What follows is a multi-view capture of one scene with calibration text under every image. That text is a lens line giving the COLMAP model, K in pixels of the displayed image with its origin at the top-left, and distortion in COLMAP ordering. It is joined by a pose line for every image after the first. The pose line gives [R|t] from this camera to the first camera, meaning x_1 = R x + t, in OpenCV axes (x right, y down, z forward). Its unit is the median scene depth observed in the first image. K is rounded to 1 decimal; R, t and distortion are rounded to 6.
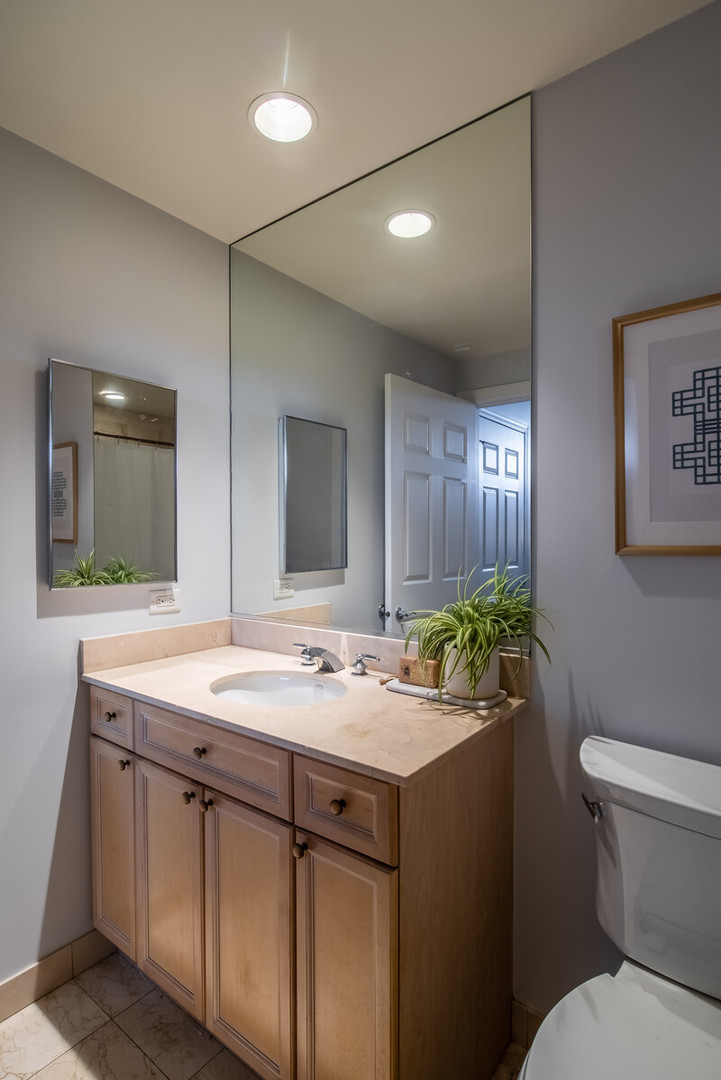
lens RADIAL K [[542.9, 0, 360.5], [0, 542.9, 540.0], [0, 0, 1]] dist [-0.006400, -0.000761]
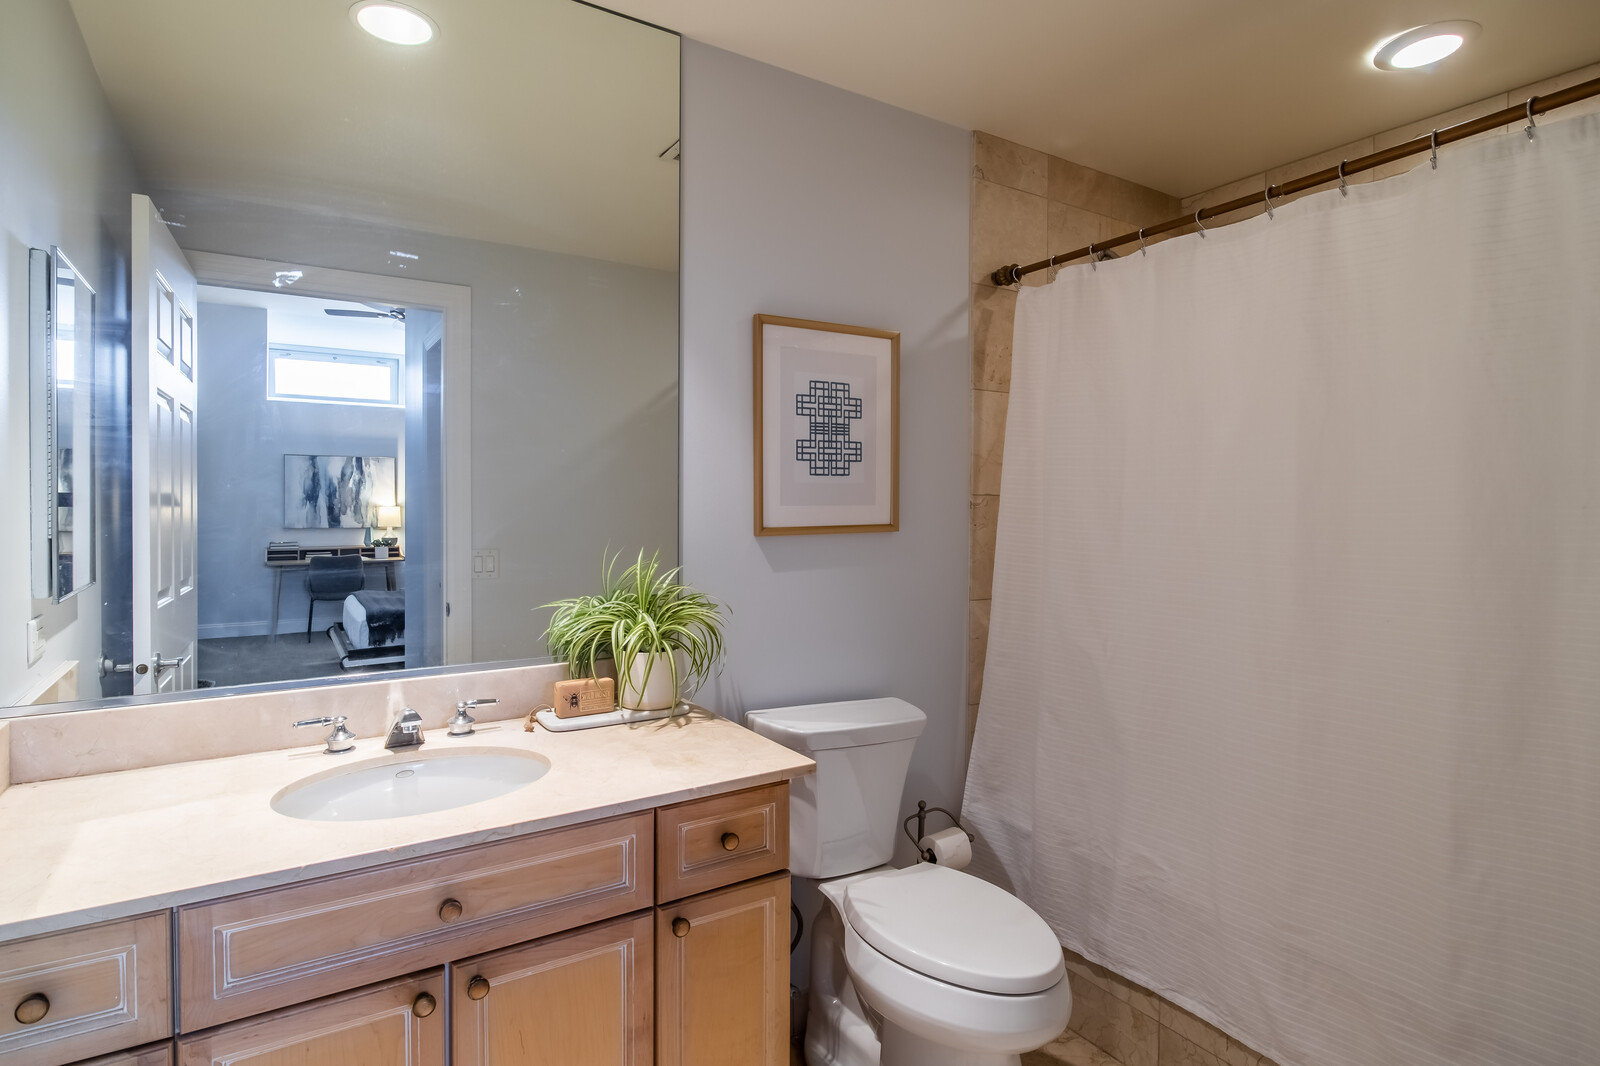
lens RADIAL K [[804.3, 0, 800.0], [0, 804.3, 510.7], [0, 0, 1]] dist [-0.006400, -0.000761]
pose [[0.343982, -0.001653, 0.938975, -1.040880], [0.002610, 0.999996, 0.000804, -0.024637], [-0.938973, 0.002174, 0.343985, 0.402492]]
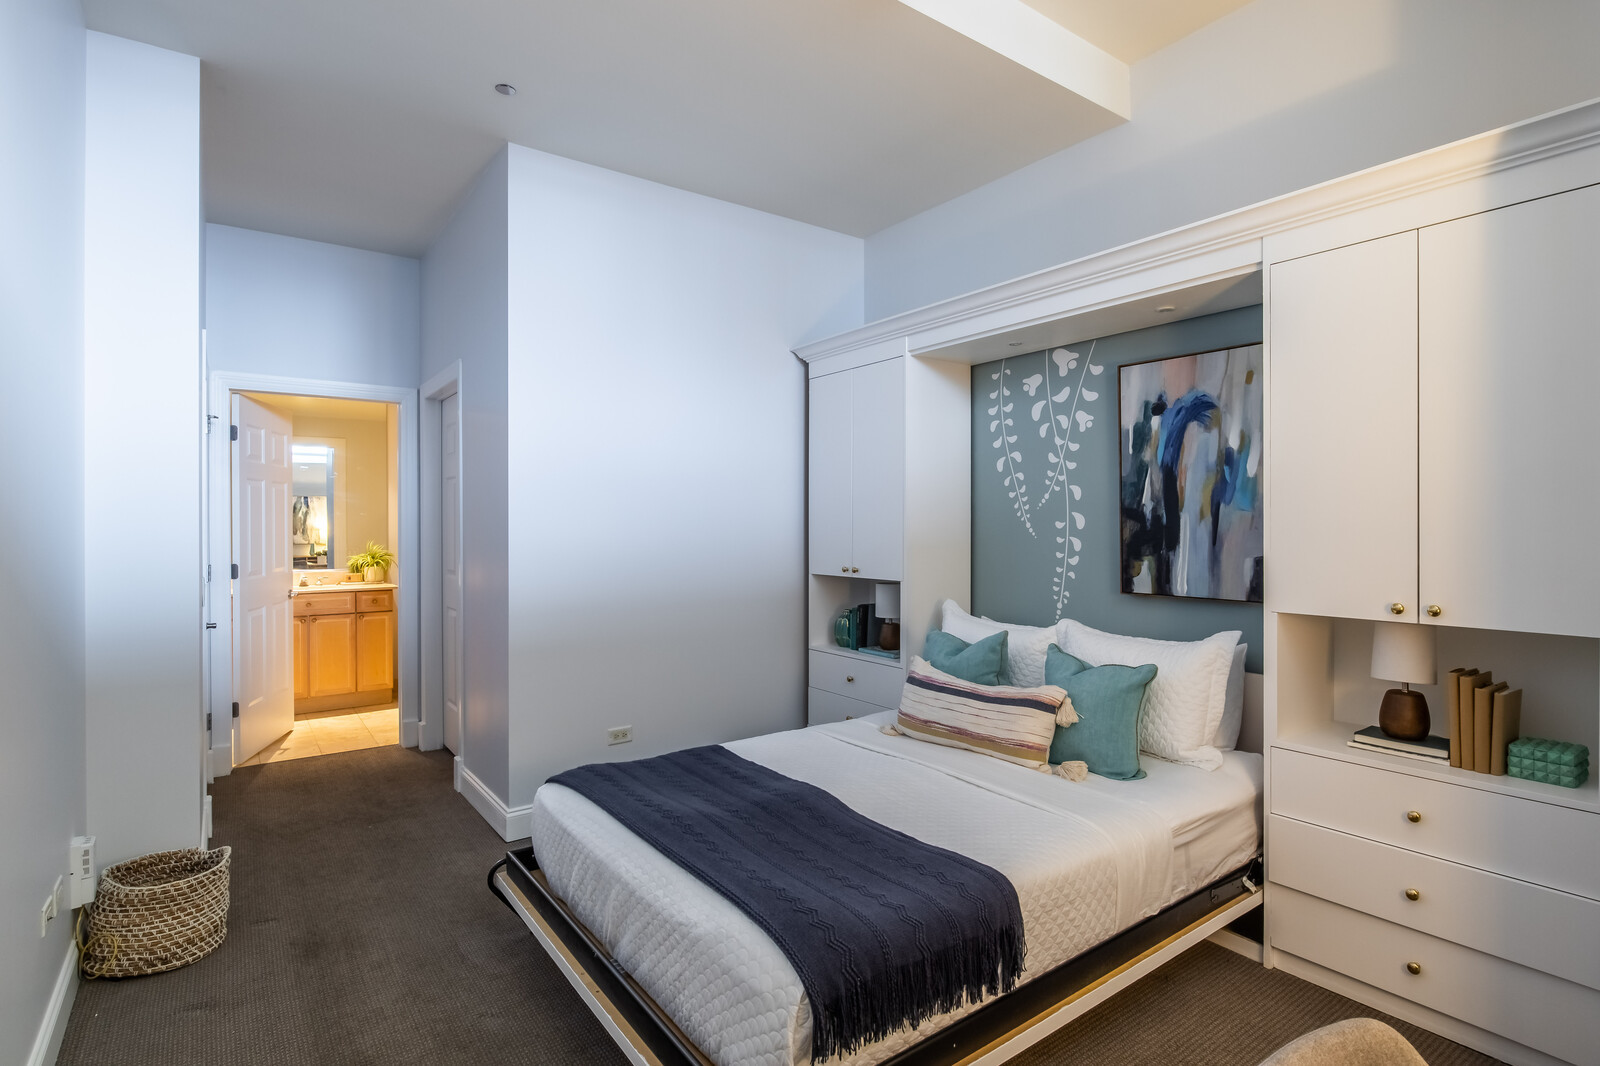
lens RADIAL K [[804.3, 0, 800.0], [0, 804.3, 510.7], [0, 0, 1]] dist [-0.006400, -0.000761]
pose [[0.306635, 0.009944, 0.951775, -4.023347], [0.020789, 0.999637, -0.017142, 0.005850], [-0.951600, 0.025043, 0.306317, -3.223252]]
